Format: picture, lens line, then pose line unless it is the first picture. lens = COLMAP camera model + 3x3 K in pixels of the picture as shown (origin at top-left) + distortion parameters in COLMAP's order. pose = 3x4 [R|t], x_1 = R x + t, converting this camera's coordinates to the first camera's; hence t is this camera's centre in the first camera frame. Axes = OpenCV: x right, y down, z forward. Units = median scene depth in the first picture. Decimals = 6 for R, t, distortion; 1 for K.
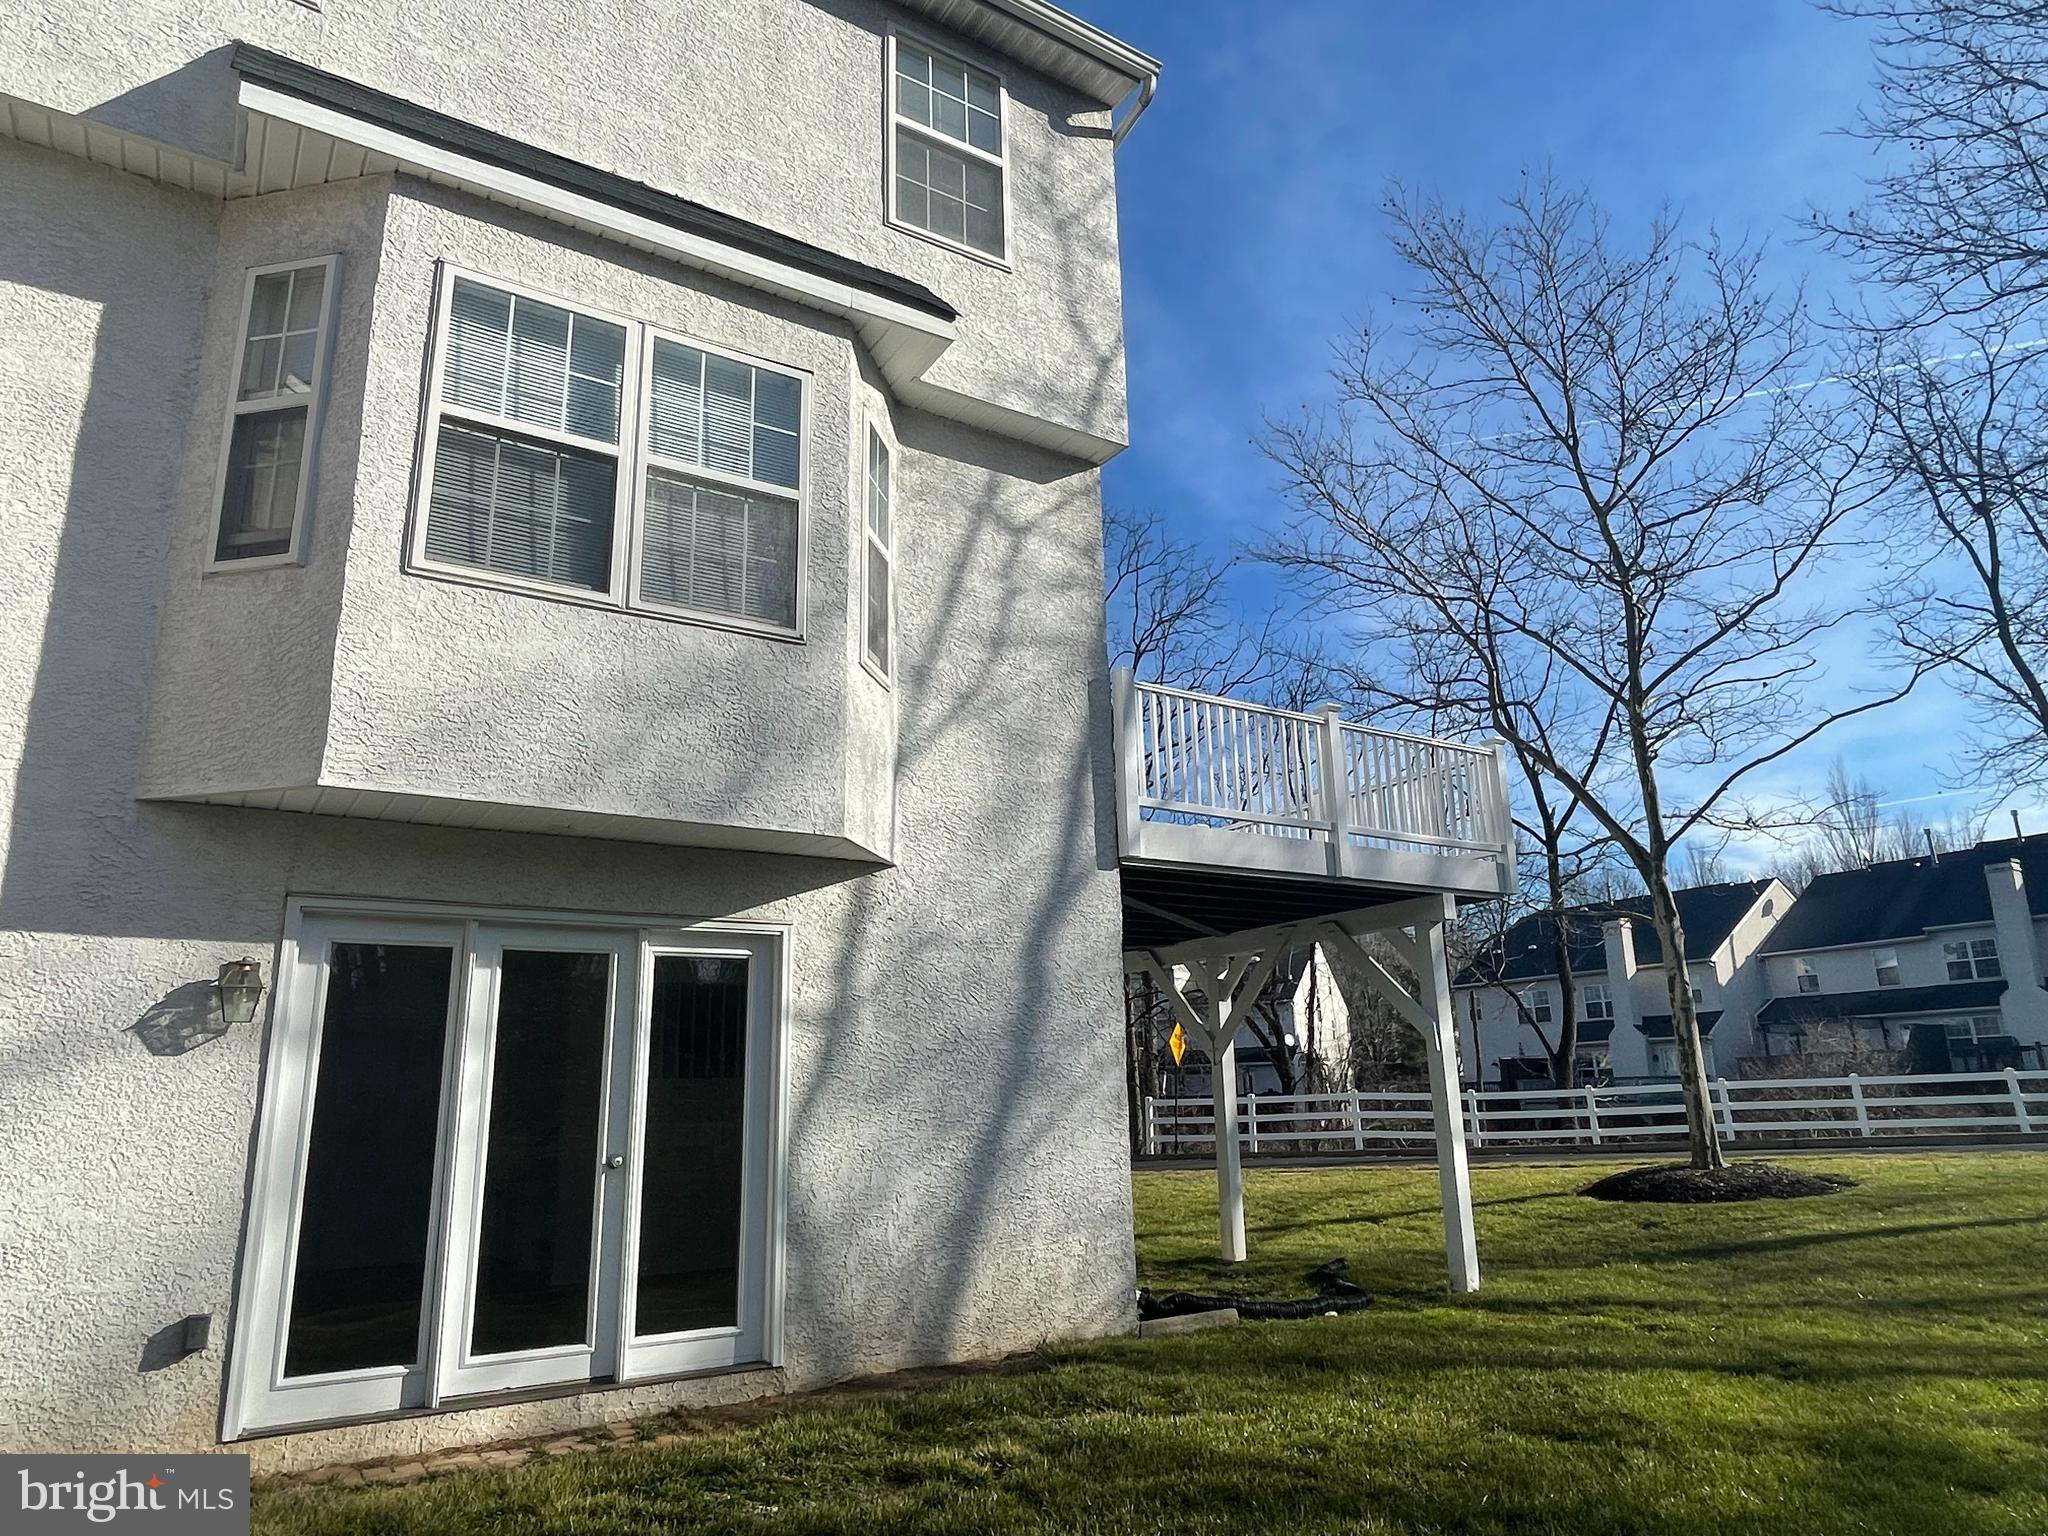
lens RADIAL K [[1250.5, 0, 1037.6], [0, 1250.5, 771.7], [0, 0, 1]] dist [-0.001154, 0.000807]
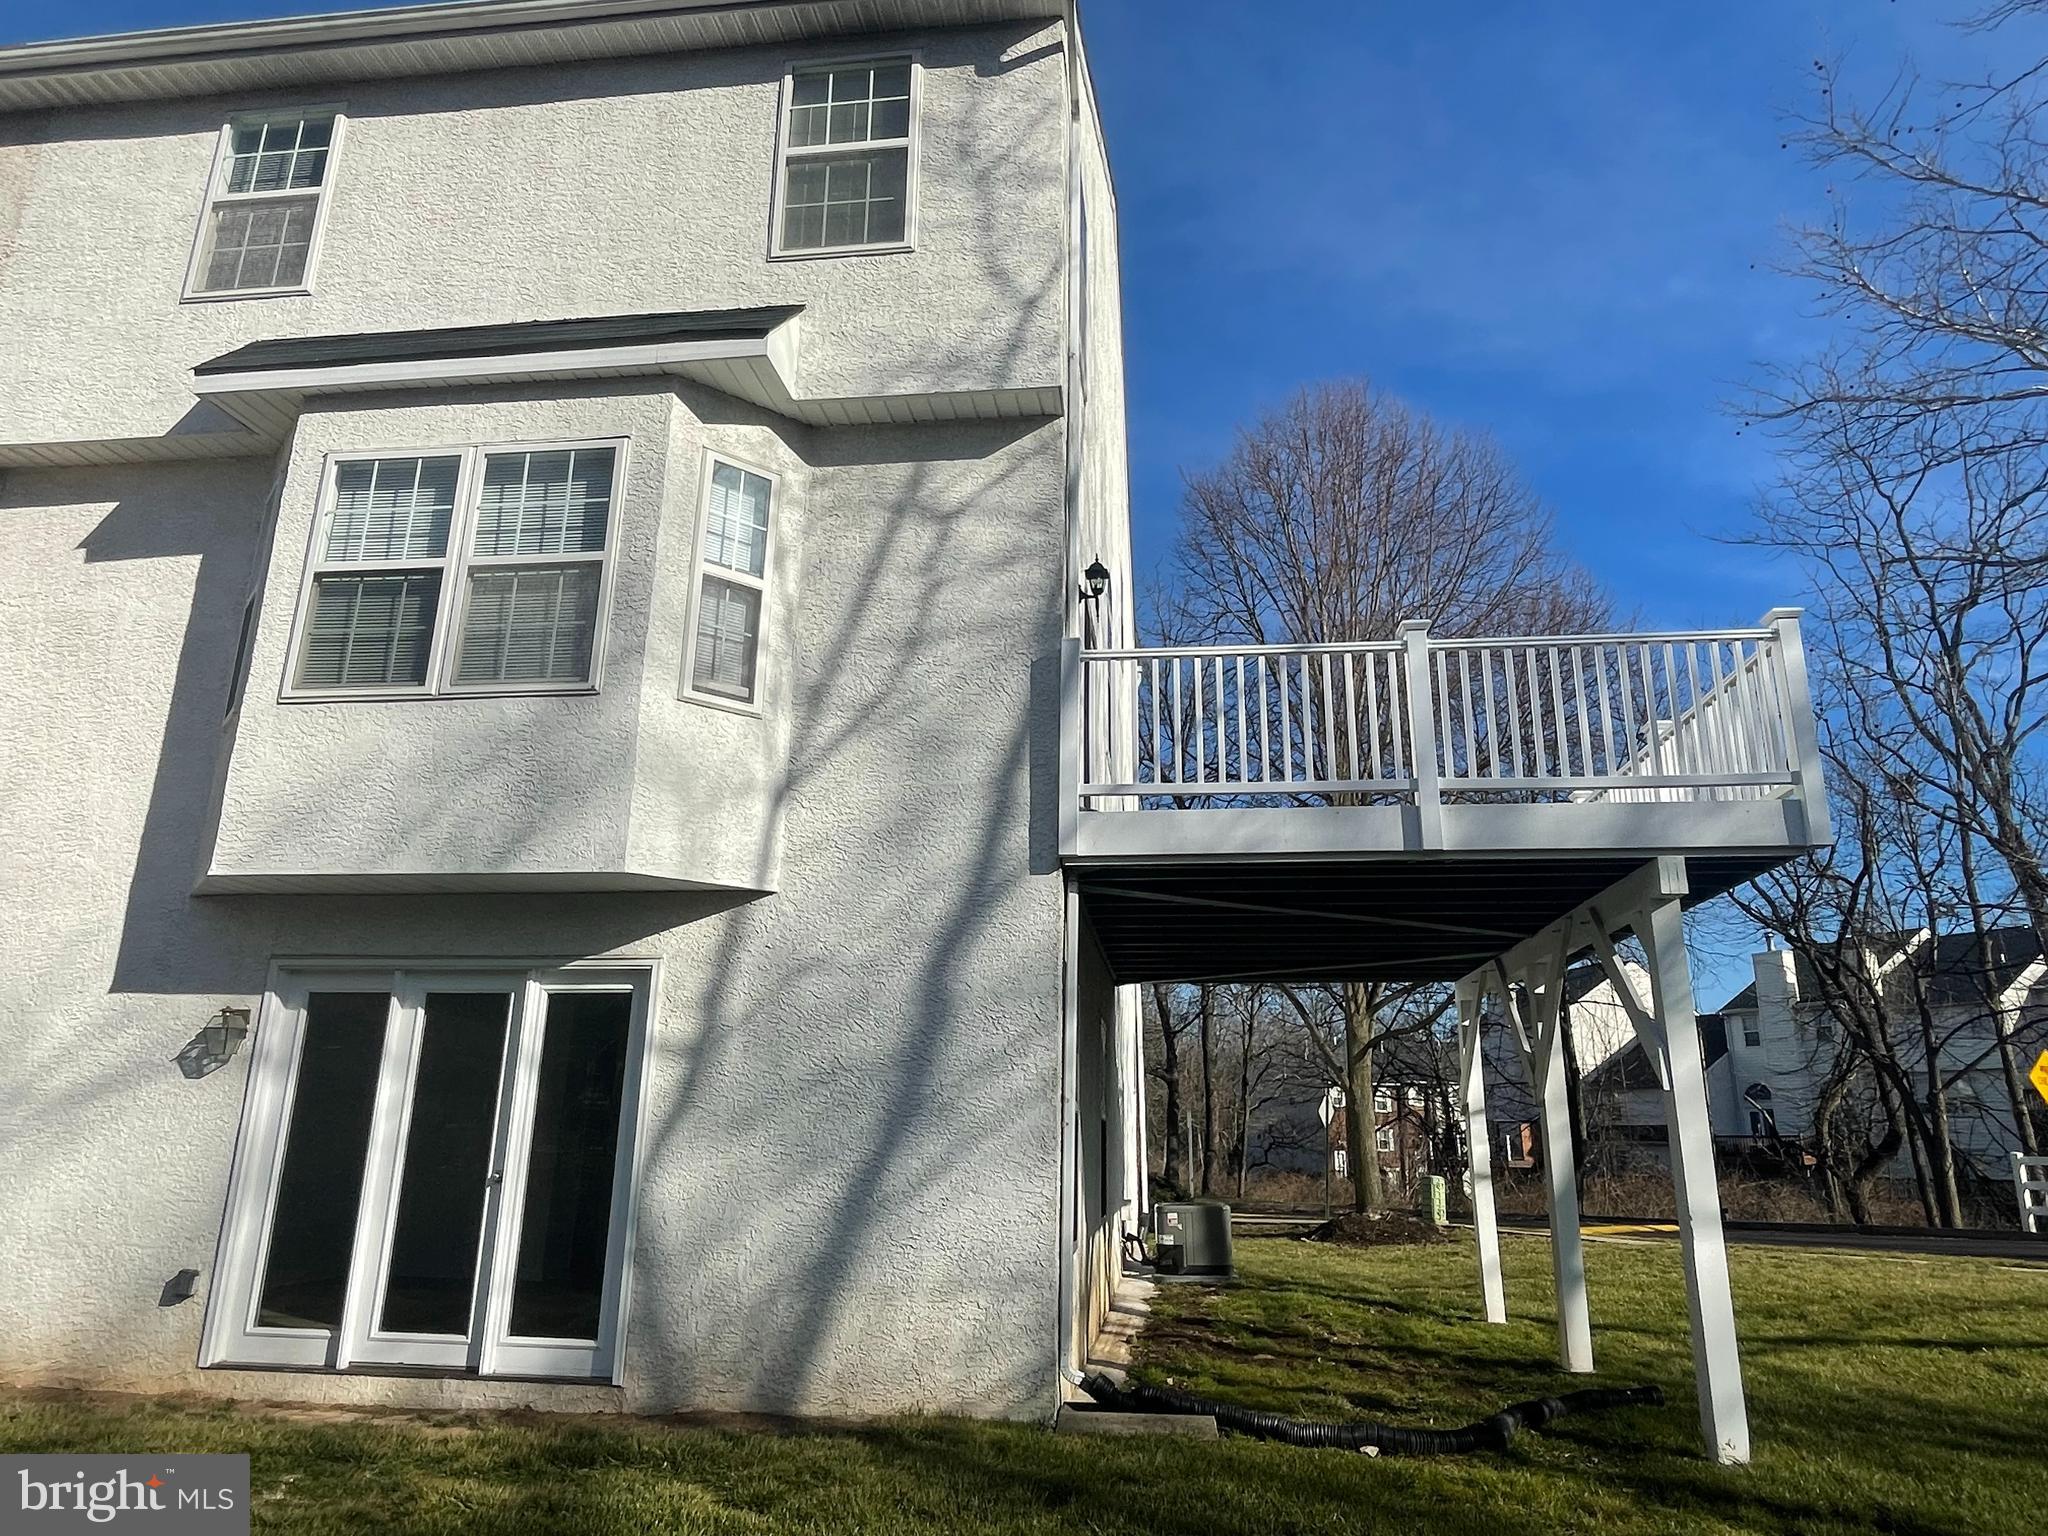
lens RADIAL K [[1250.5, 0, 1030.7], [0, 1250.5, 770.0], [0, 0, 1]] dist [-0.001154, 0.000807]
pose [[0.774772, -0.142891, -0.615882, 0.702742], [0.128900, 0.989365, -0.067389, 0.076740], [0.618962, -0.027176, 0.784951, 0.375106]]
